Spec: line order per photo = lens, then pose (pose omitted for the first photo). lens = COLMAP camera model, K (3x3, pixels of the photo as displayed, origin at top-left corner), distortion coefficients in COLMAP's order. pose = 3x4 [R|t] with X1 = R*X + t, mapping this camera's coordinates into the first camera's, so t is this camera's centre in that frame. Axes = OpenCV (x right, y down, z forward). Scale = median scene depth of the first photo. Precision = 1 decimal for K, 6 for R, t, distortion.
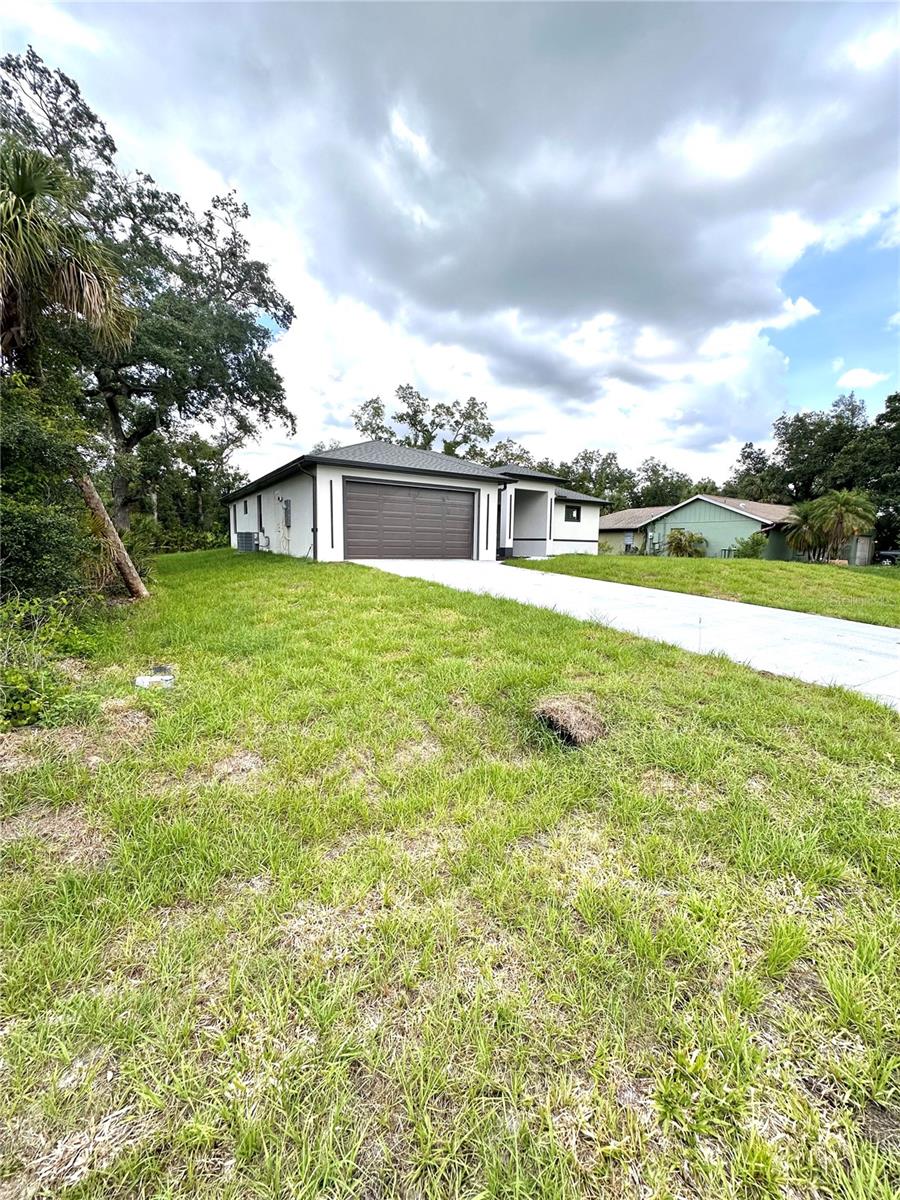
lens RADIAL K [[481.1, 0, 449.9], [0, 481.1, 598.7], [0, 0, 1]] dist [-0.002581, 0.000274]
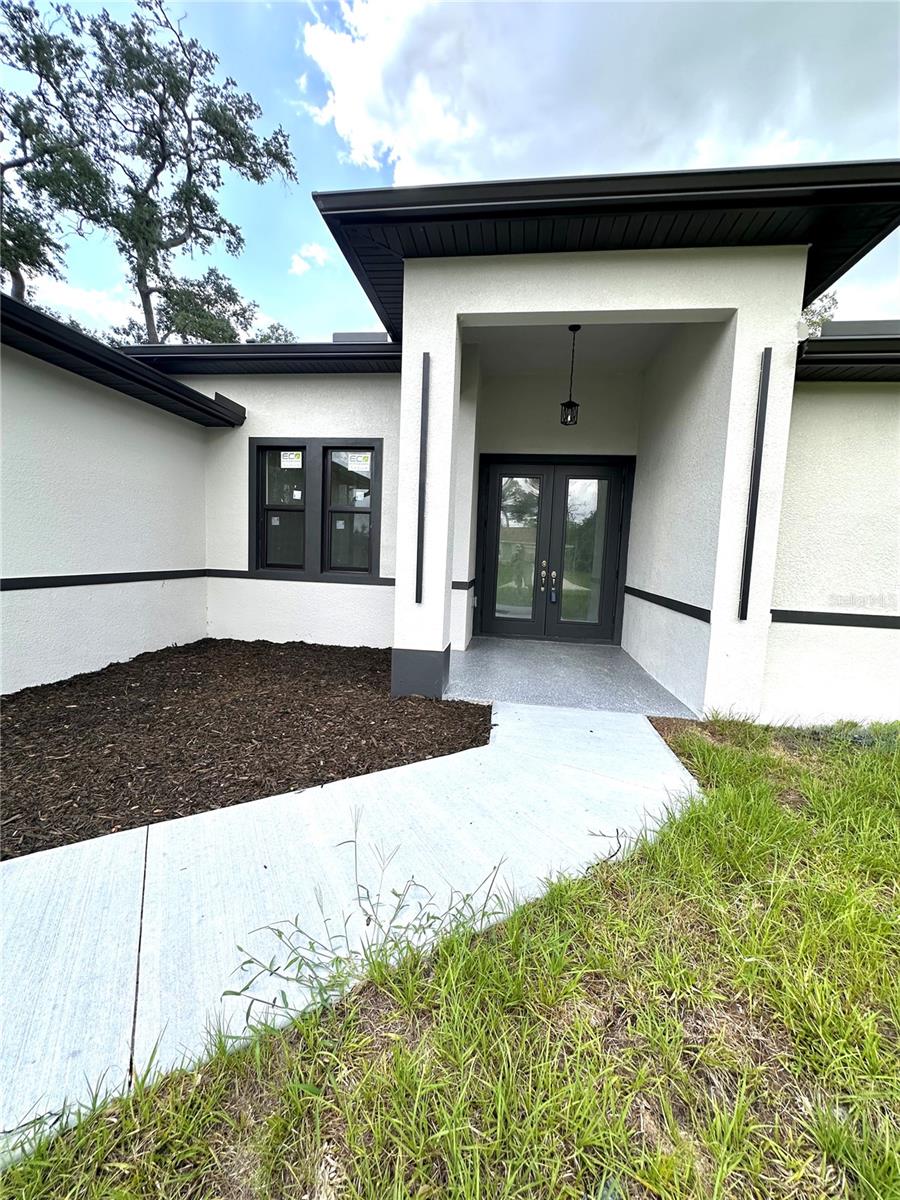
lens RADIAL K [[481.1, 0, 447.1], [0, 481.1, 599.3], [0, 0, 1]] dist [-0.002581, 0.000274]
pose [[0.770737, 0.078394, -0.632313, 0.234621], [-0.095864, 0.995373, 0.006555, -0.120171], [0.629901, 0.055564, 0.774686, 0.812014]]
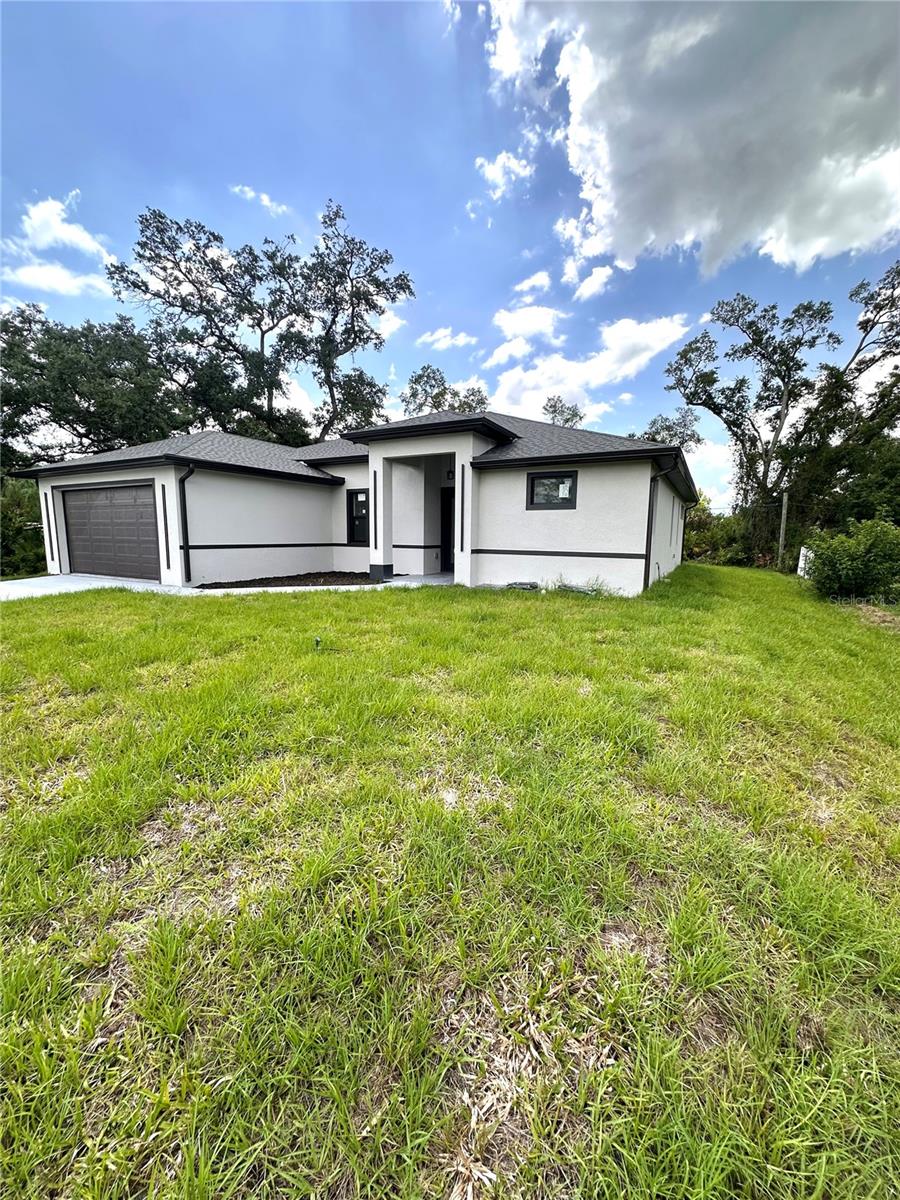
lens RADIAL K [[481.1, 0, 454.0], [0, 481.1, 600.9], [0, 0, 1]] dist [-0.002581, 0.000274]
pose [[0.497298, 0.109245, -0.860674, 0.621913], [-0.096866, 0.992829, 0.070051, -0.105865], [0.862155, 0.048534, 0.504314, 0.747719]]
